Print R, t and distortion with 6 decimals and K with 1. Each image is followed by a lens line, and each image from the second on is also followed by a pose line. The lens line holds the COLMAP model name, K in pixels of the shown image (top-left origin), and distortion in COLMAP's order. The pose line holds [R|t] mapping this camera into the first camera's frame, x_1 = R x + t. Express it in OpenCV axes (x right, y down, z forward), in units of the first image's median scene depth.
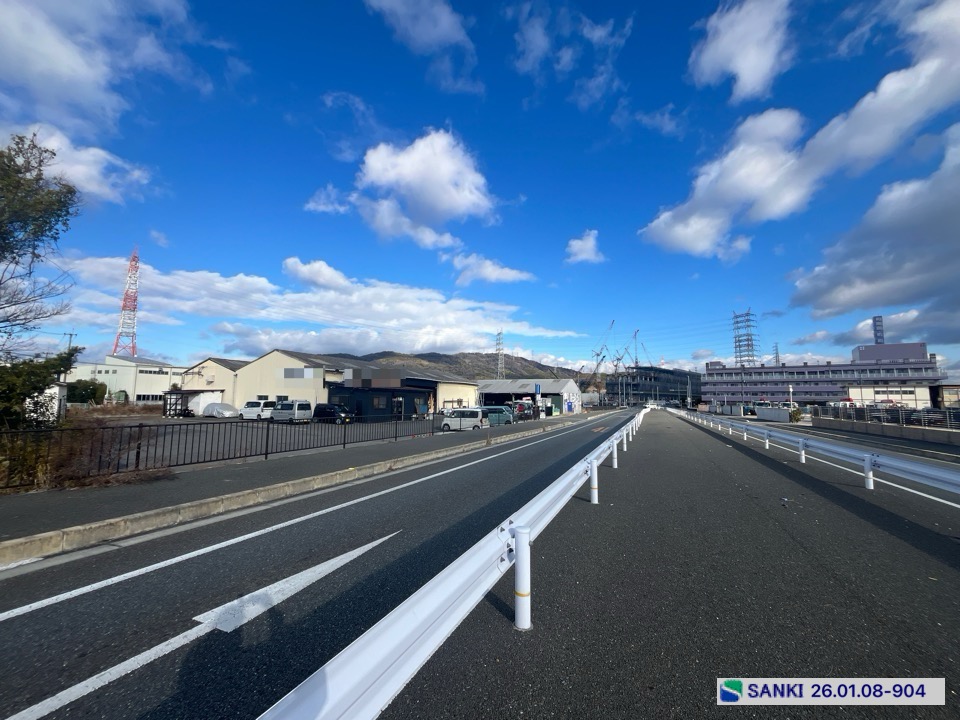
lens RADIAL K [[388.1, 0, 481.3], [0, 388.1, 355.5], [0, 0, 1]] dist [0.000562, 0.000182]
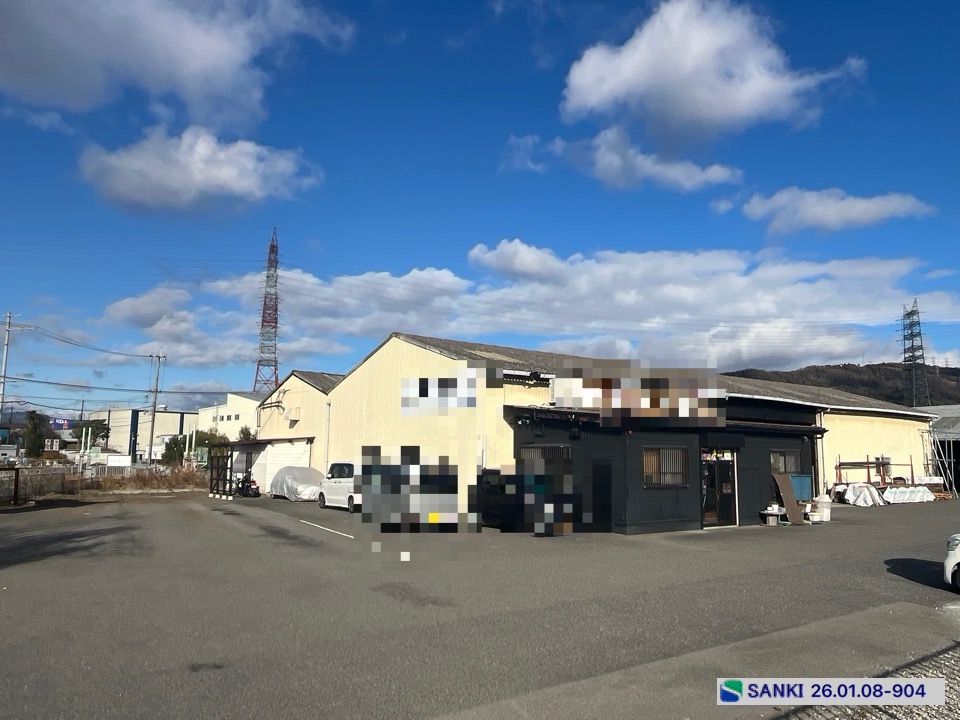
lens RADIAL K [[696.4, 0, 467.8], [0, 696.4, 359.9], [0, 0, 1]] dist [0.003772, 0.051894]
pose [[0.880255, -0.068216, -0.469572, -0.113384], [0.053915, 0.997582, -0.043853, 0.044399], [0.471429, 0.013285, 0.881804, 0.369791]]
